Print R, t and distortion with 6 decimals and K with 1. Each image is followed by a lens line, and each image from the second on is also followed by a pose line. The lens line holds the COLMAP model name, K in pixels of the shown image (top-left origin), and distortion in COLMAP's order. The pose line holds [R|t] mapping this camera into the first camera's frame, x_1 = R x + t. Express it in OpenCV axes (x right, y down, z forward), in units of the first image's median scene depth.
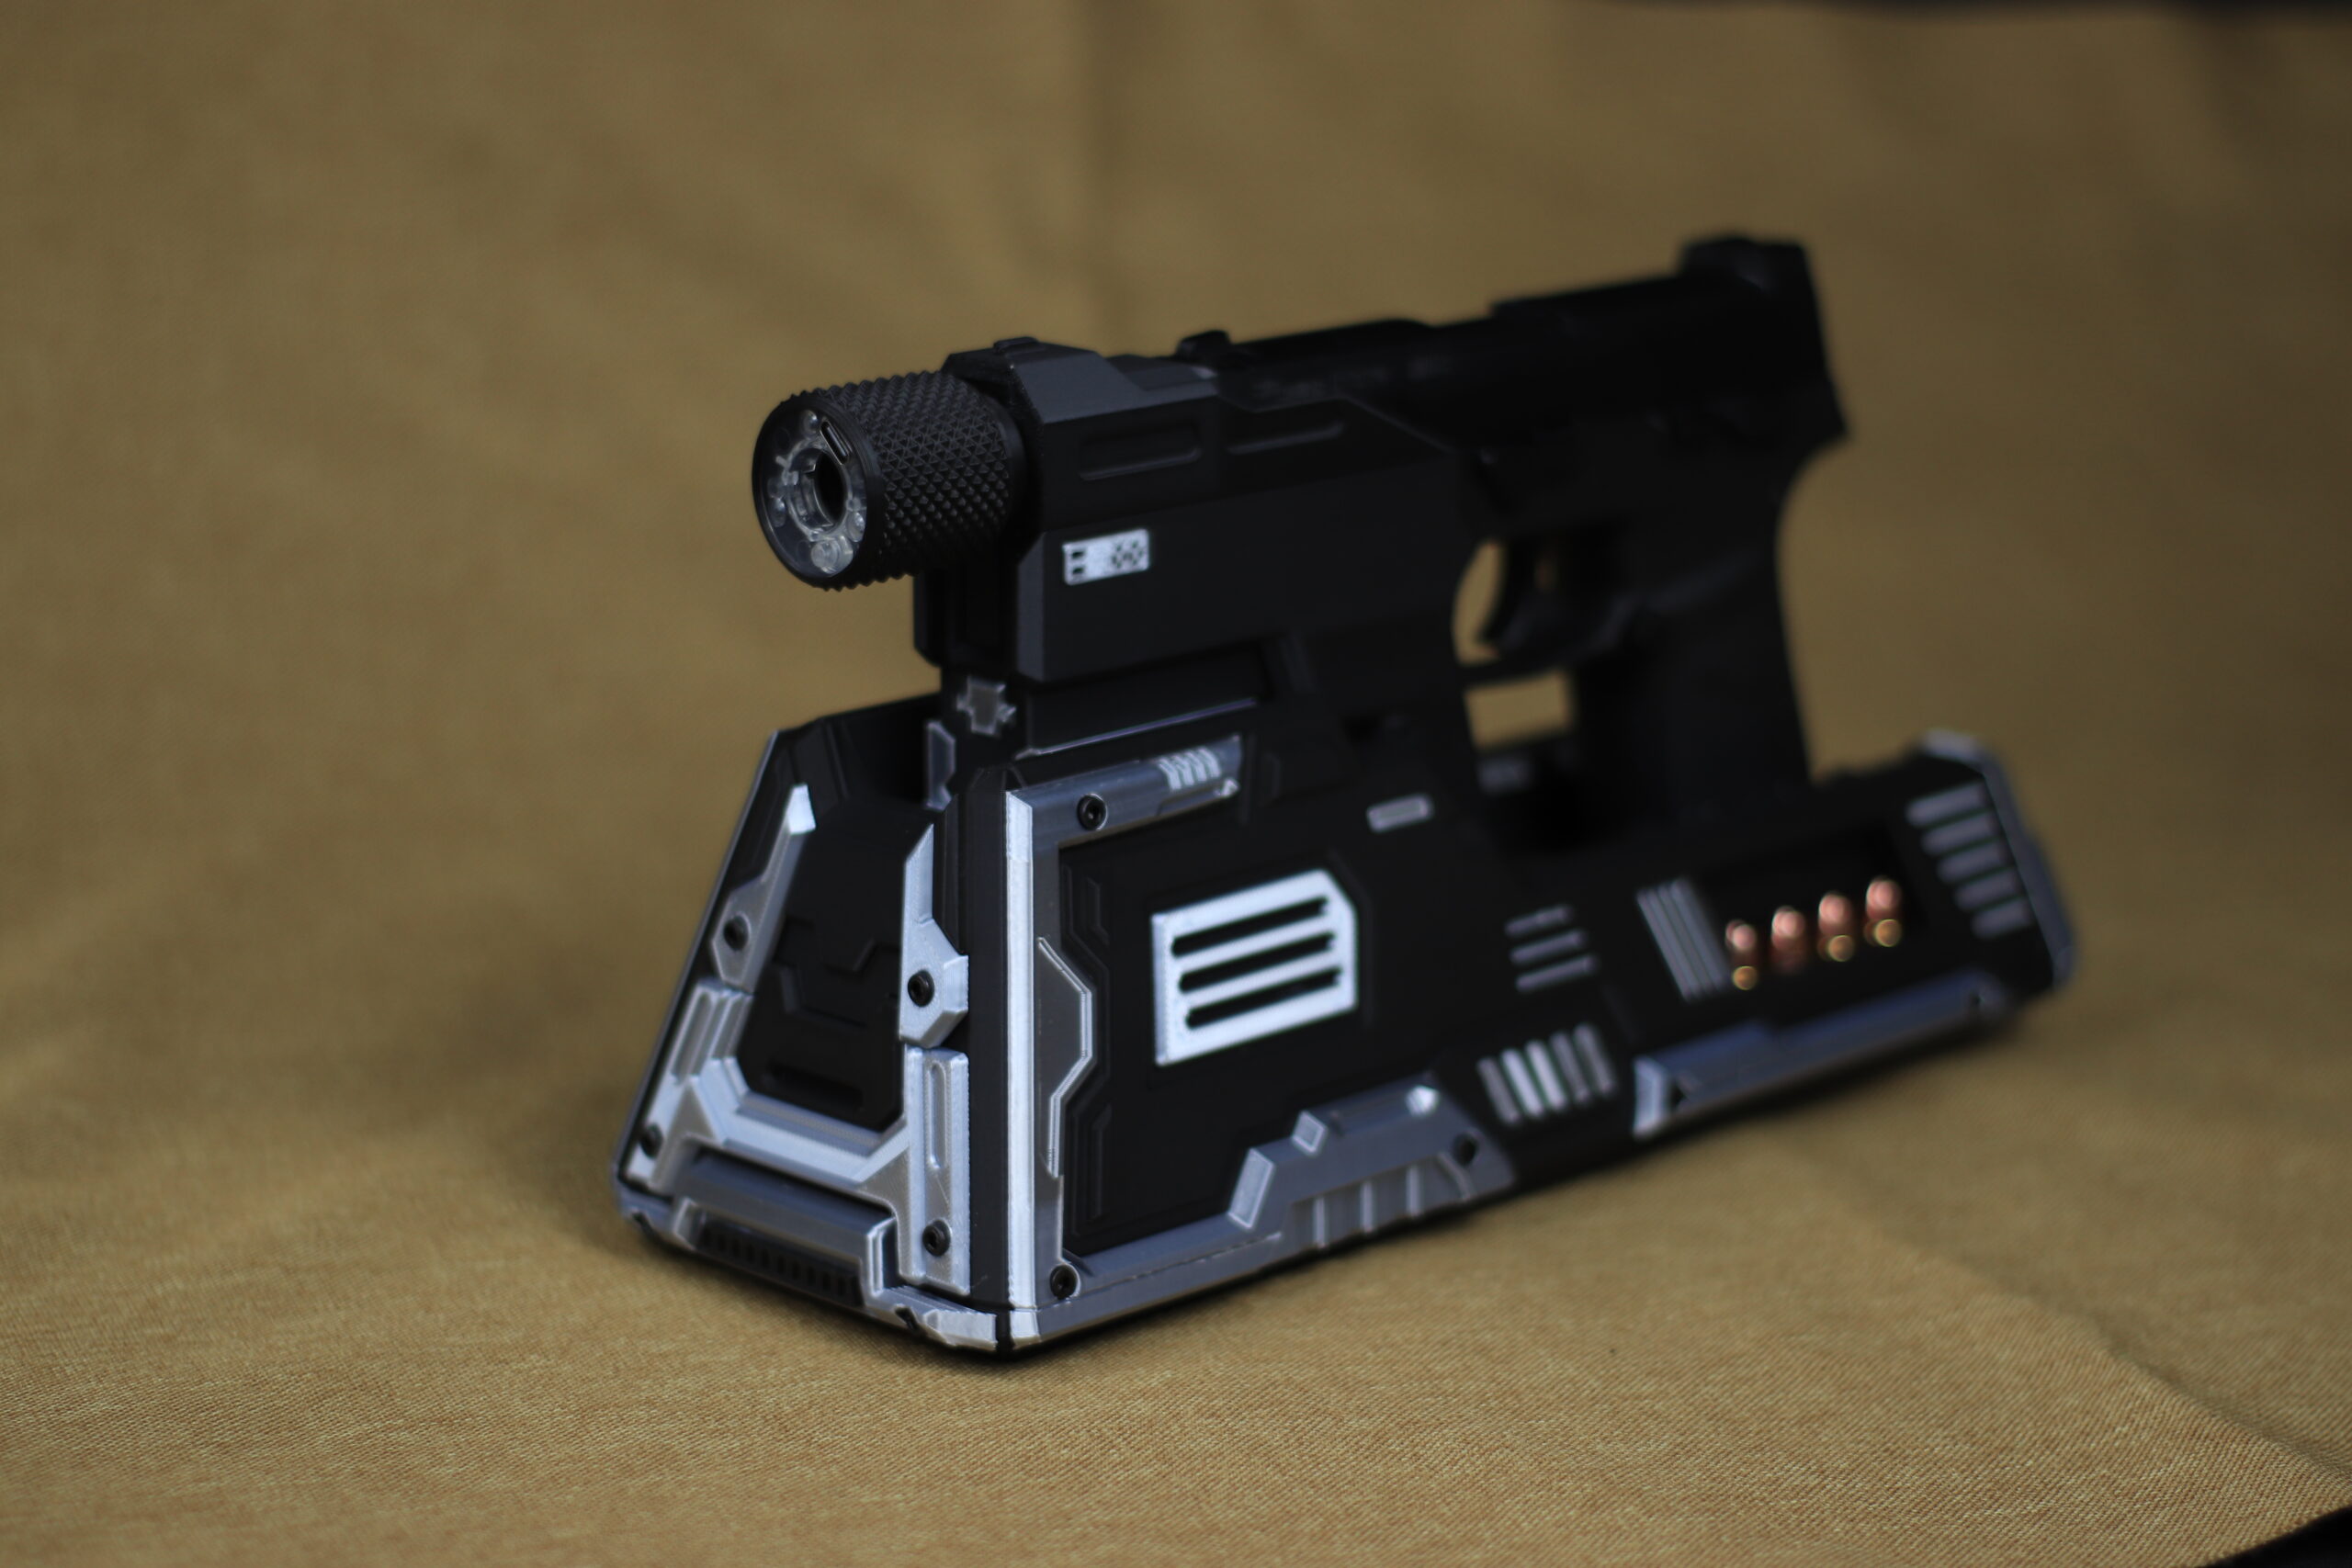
lens RADIAL K [[5598.0, 0, 1176.0], [0, 5598.0, 773.7], [0, 0, 1]] dist [-0.150222, 0.000000]
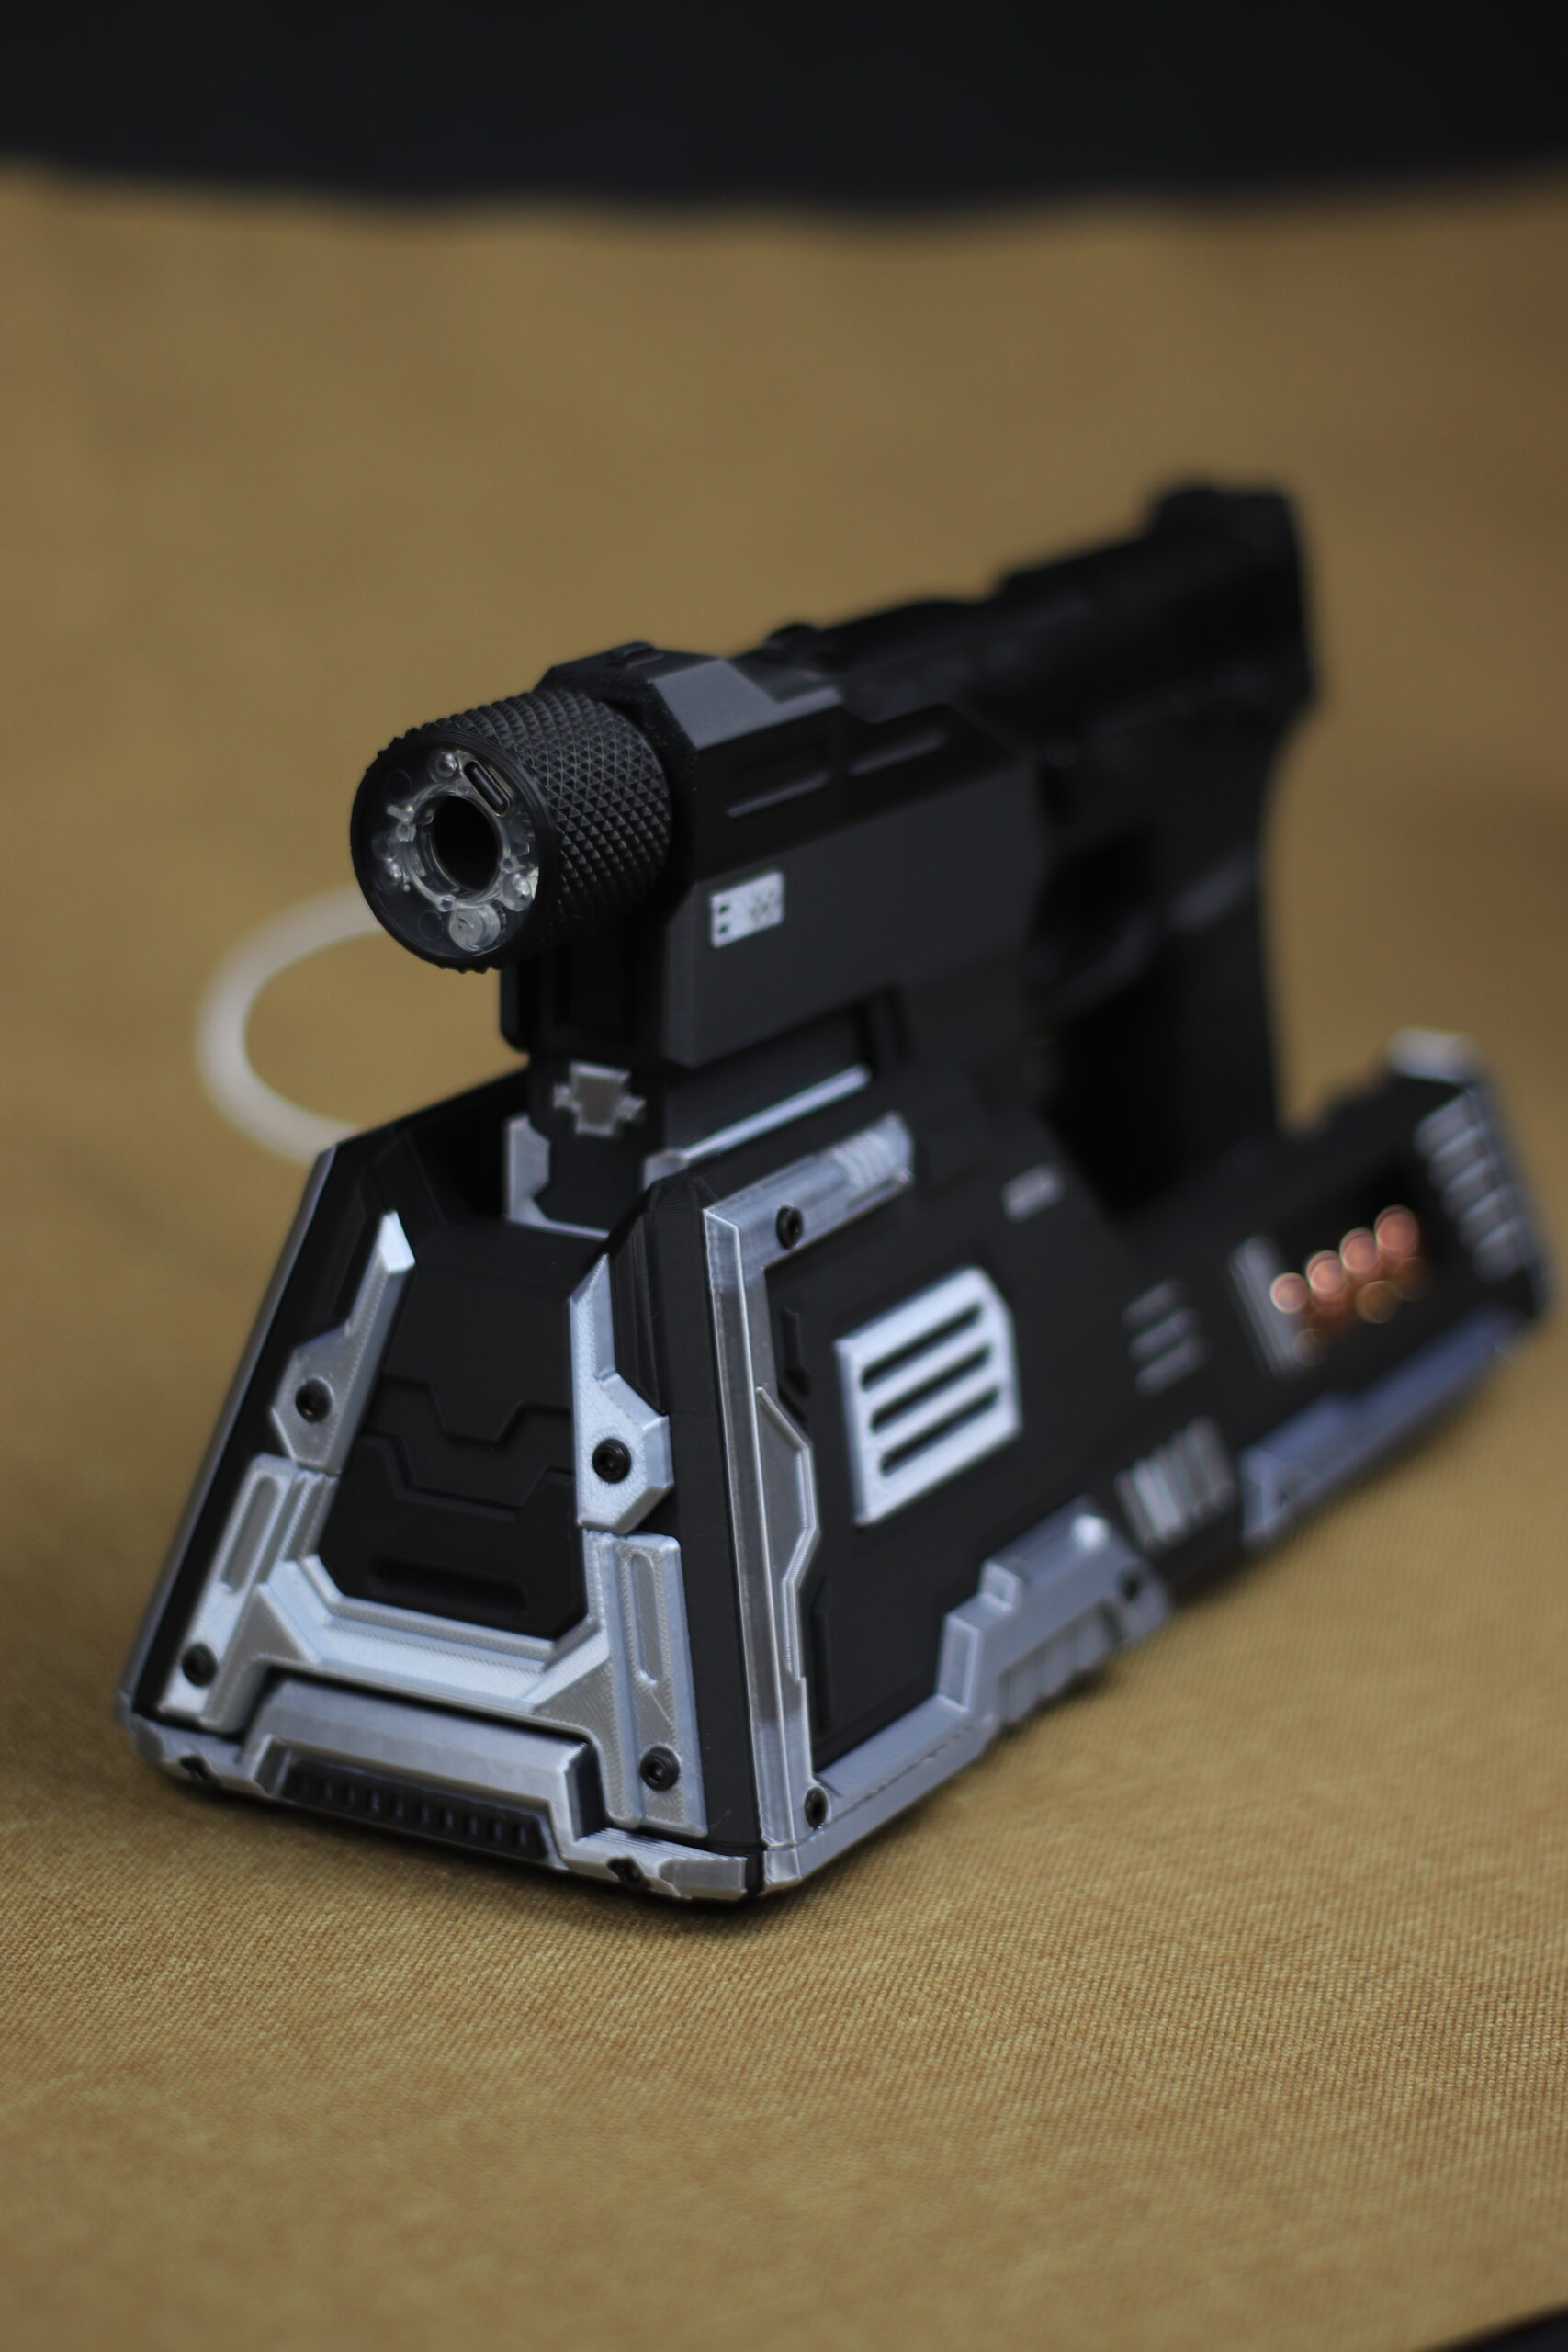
lens RADIAL K [[5598.0, 0, 772.4], [0, 5598.0, 1167.5], [0, 0, 1]] dist [-0.150222, 0.000000]
pose [[0.957656, -0.063019, 0.280932, -0.237765], [0.052933, 0.997656, 0.043356, -0.035894], [-0.283006, -0.026650, 0.958748, 0.215994]]
